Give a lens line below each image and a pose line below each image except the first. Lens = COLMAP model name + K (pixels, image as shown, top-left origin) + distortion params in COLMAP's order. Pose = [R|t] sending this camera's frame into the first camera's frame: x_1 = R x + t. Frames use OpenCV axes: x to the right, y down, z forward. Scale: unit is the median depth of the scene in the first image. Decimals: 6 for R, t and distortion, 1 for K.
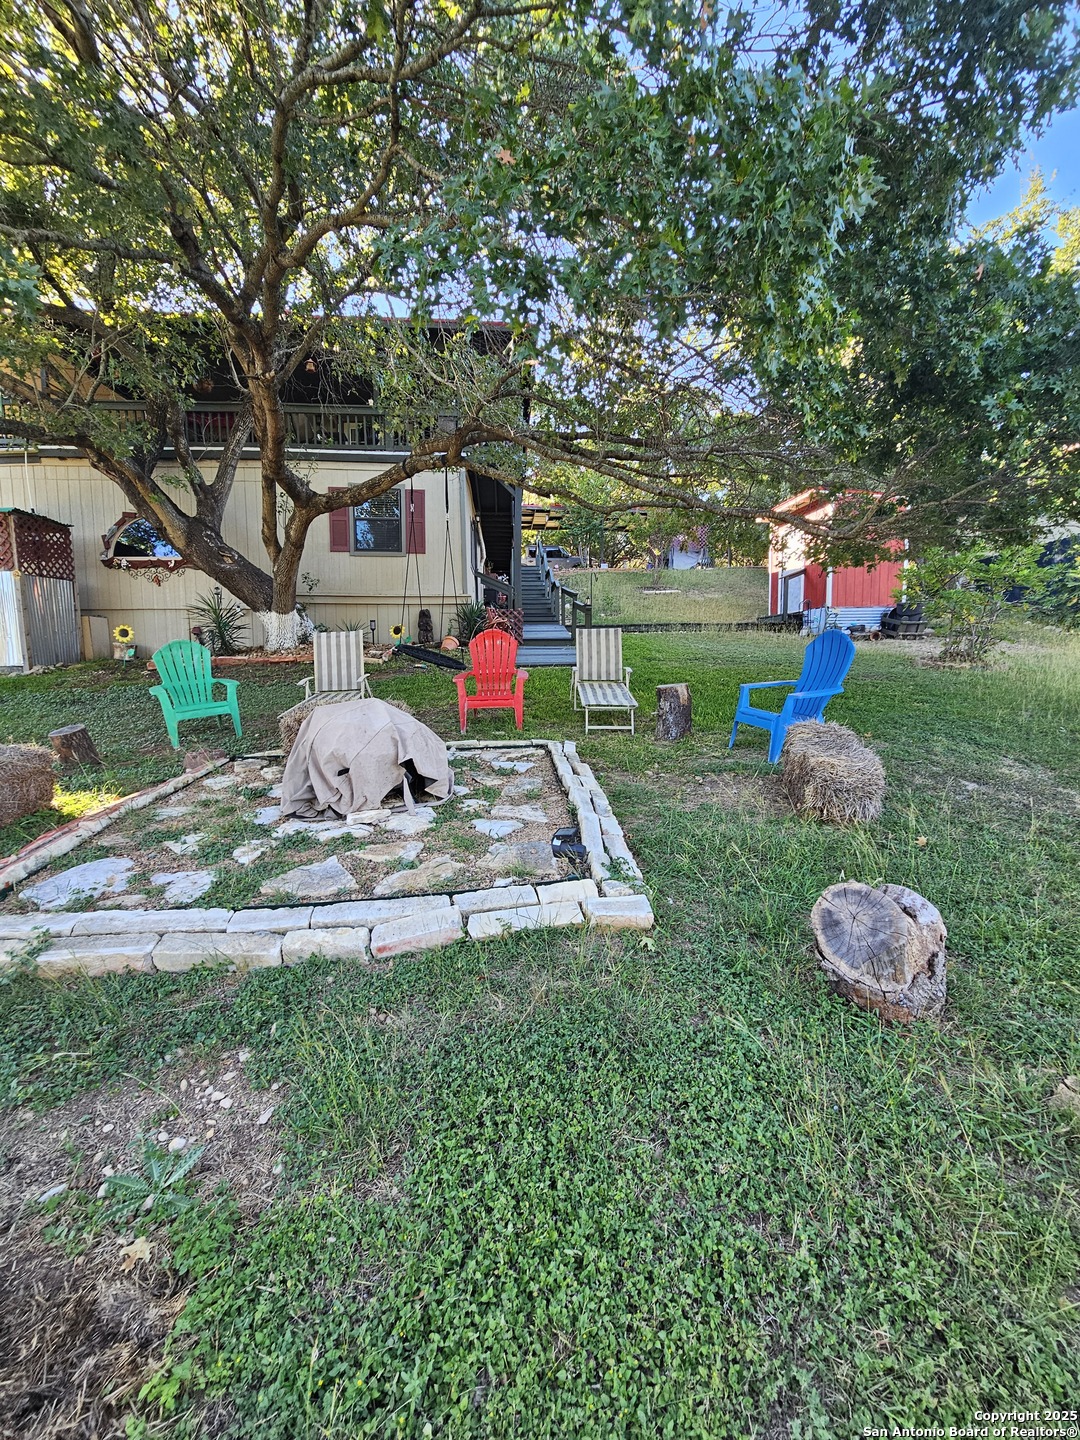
lens RADIAL K [[577.9, 0, 540.0], [0, 577.9, 720.0], [0, 0, 1]] dist [0.000871, -0.000103]
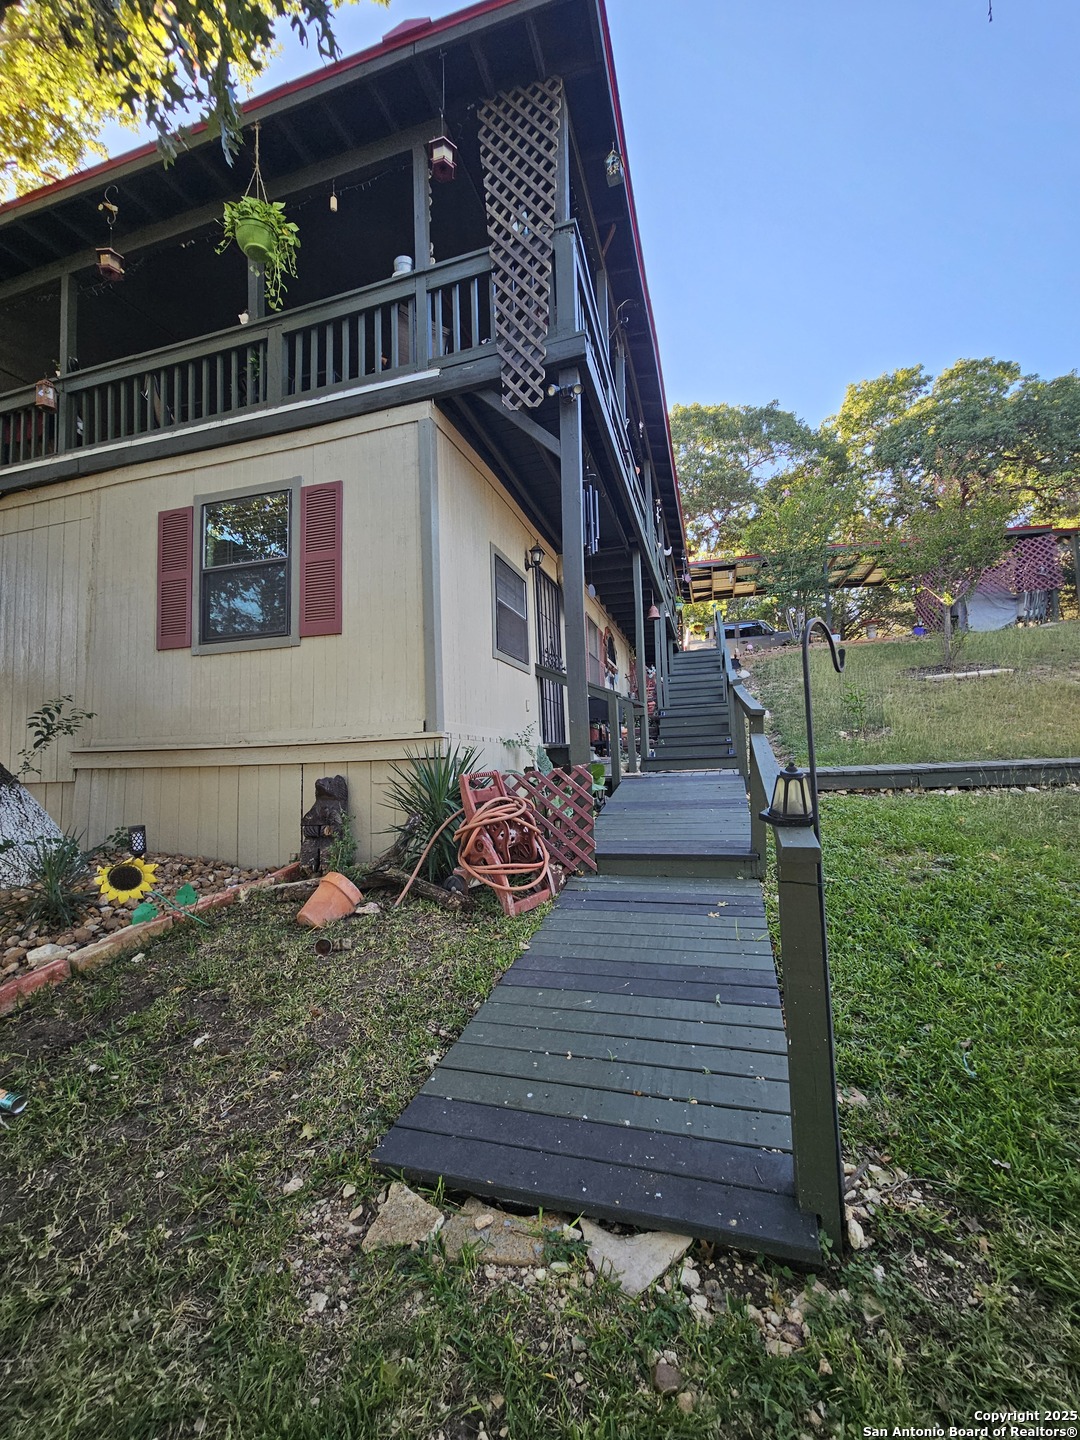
lens RADIAL K [[577.9, 0, 540.0], [0, 577.9, 720.0], [0, 0, 1]] dist [0.000871, -0.000103]
pose [[0.935964, -0.049975, -0.348531, 0.028728], [-0.006384, 0.987305, -0.158710, -0.081213], [0.352038, 0.150772, 0.923763, 0.332869]]
